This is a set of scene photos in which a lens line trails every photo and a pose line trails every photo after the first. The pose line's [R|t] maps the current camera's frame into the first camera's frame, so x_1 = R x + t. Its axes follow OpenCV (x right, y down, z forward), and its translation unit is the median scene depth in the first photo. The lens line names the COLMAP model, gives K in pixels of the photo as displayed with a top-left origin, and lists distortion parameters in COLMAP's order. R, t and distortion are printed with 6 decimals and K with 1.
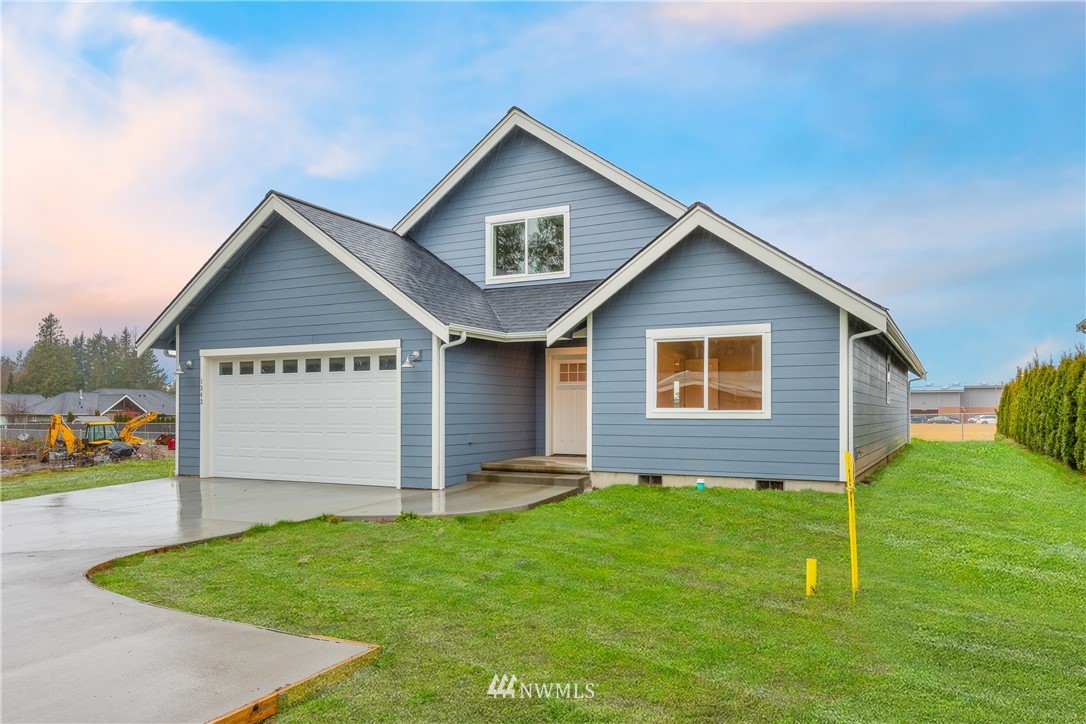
lens RADIAL K [[527.7, 0, 544.2], [0, 527.7, 354.5], [0, 0, 1]] dist [0.009410, -0.001697]
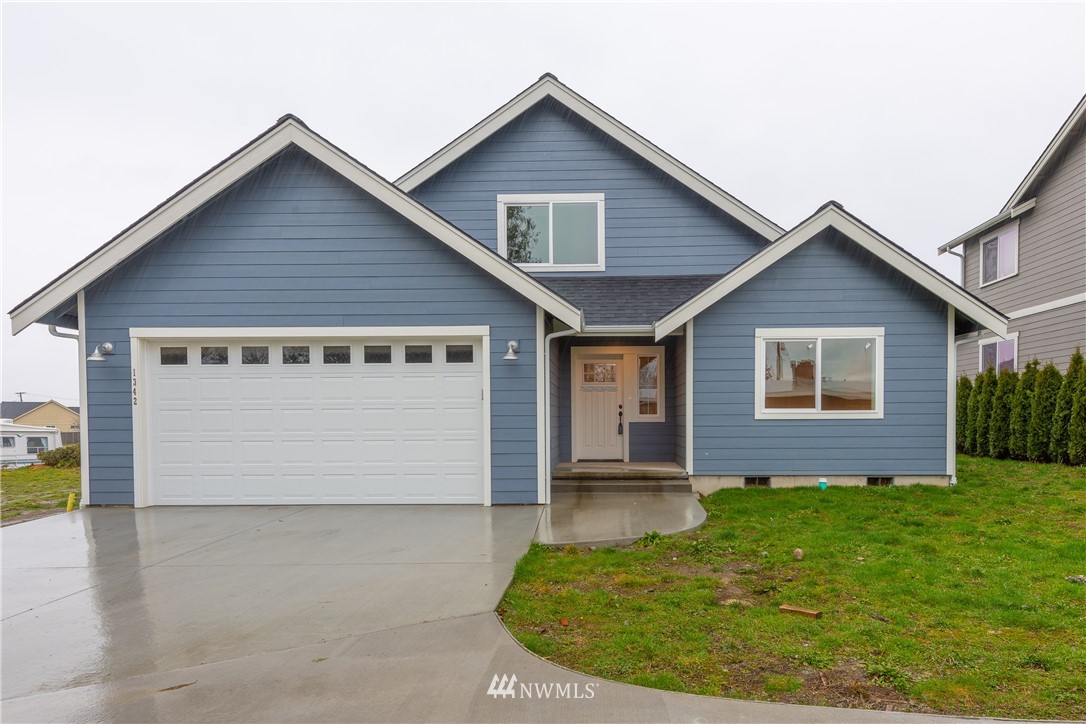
lens RADIAL K [[527.7, 0, 544.2], [0, 527.7, 354.5], [0, 0, 1]] dist [0.009410, -0.001697]
pose [[0.944764, 0.031659, 0.326219, -0.478665], [-0.030866, 0.999495, -0.007606, 0.020110], [-0.326295, -0.002883, 0.945264, 0.192405]]
